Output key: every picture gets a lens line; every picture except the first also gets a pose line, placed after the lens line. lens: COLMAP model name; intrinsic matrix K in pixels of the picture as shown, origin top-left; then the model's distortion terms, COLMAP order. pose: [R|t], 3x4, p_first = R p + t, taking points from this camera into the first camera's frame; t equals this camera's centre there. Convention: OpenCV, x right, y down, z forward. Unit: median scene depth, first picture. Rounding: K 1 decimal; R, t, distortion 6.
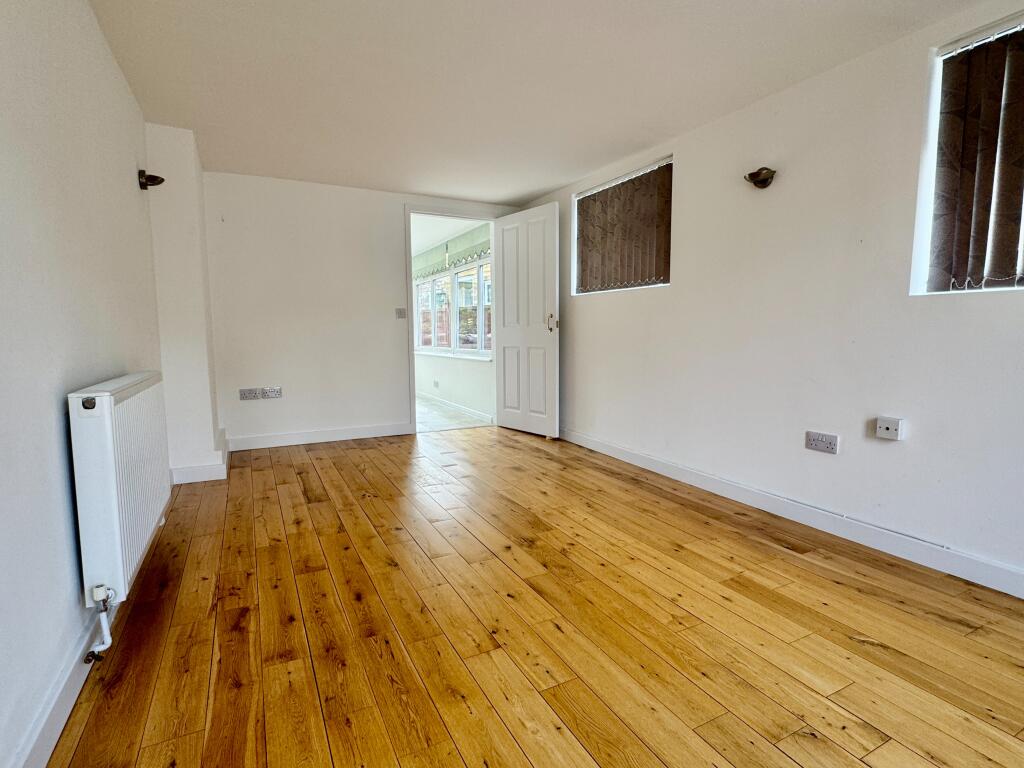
lens RADIAL K [[510.5, 0, 512.4], [0, 510.5, 381.9], [0, 0, 1]] dist [0.001508, -0.001399]
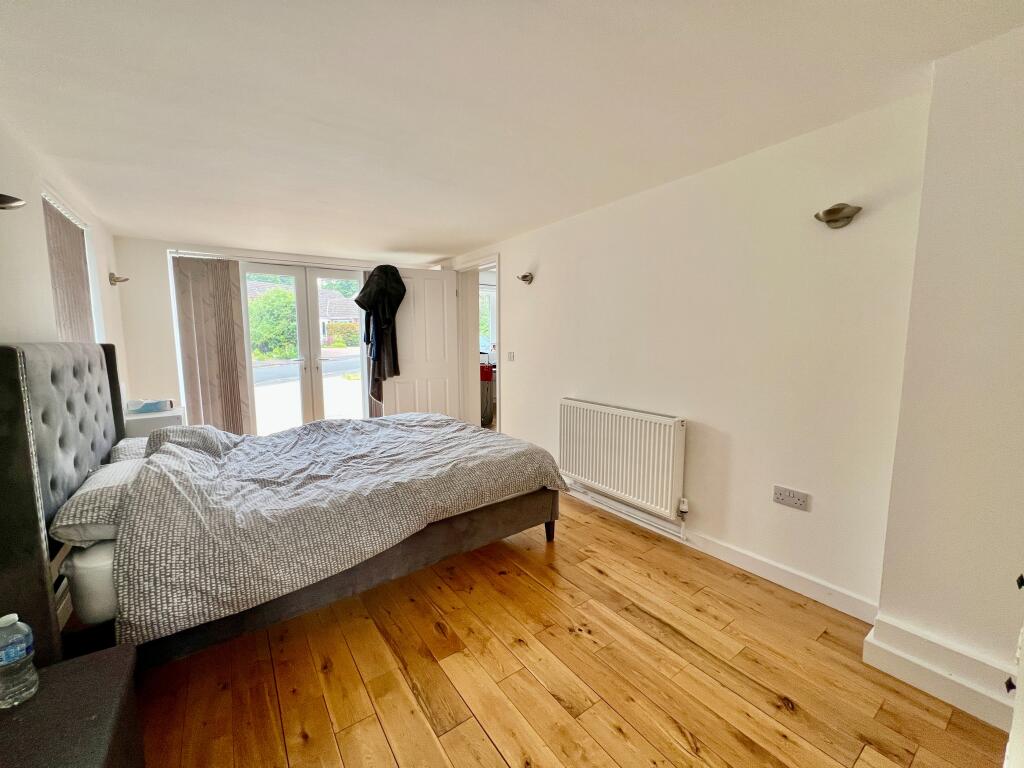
lens RADIAL K [[405.7, 0, 510.0], [0, 405.7, 383.3], [0, 0, 1]] dist [-0.000888, 0.000081]
pose [[-0.990516, 0.024596, -0.135181, -0.137860], [-0.003520, 0.978981, 0.203919, -0.311520], [0.137356, 0.202461, -0.969610, 1.880484]]
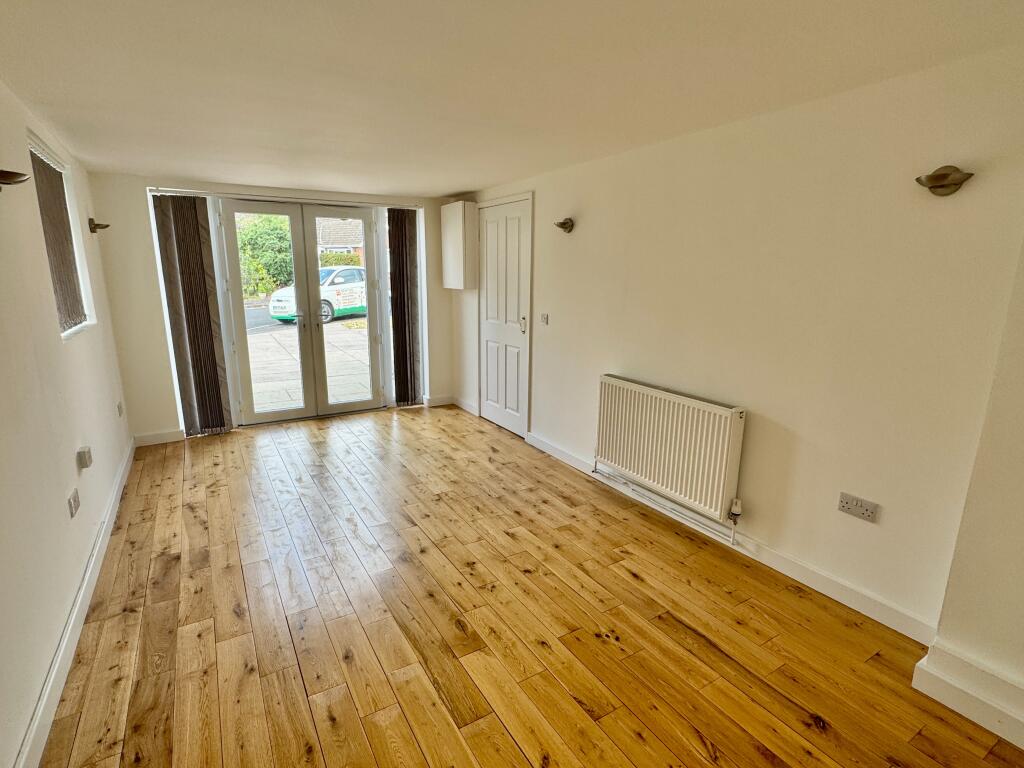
lens RADIAL K [[510.5, 0, 512.4], [0, 510.5, 381.9], [0, 0, 1]] dist [0.001508, -0.001399]
pose [[-0.997456, 0.010572, -0.070495, -0.132920], [-0.011418, 0.952479, 0.304390, -0.402427], [0.070363, 0.304421, -0.949935, 1.961327]]
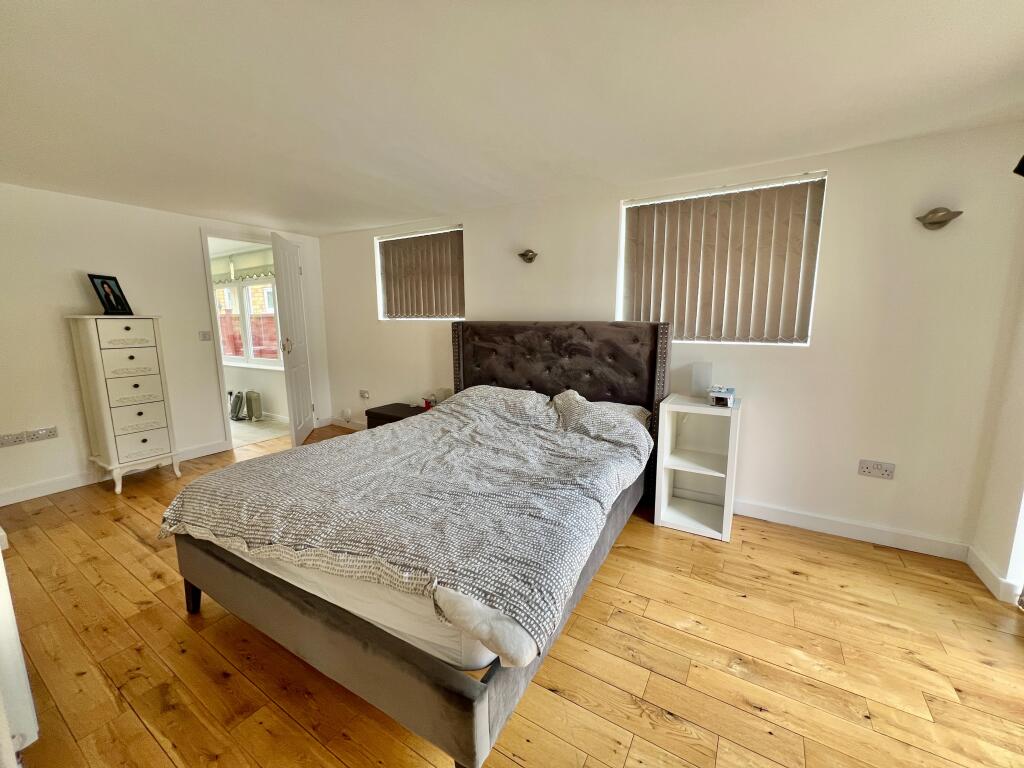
lens RADIAL K [[406.2, 0, 512.6], [0, 406.2, 380.5], [0, 0, 1]] dist [-0.000236, 0.000024]
pose [[0.857879, -0.076522, 0.508123, -0.220755], [0.049739, 0.996572, 0.066107, -0.133878], [-0.511440, -0.031438, 0.858744, -0.019892]]
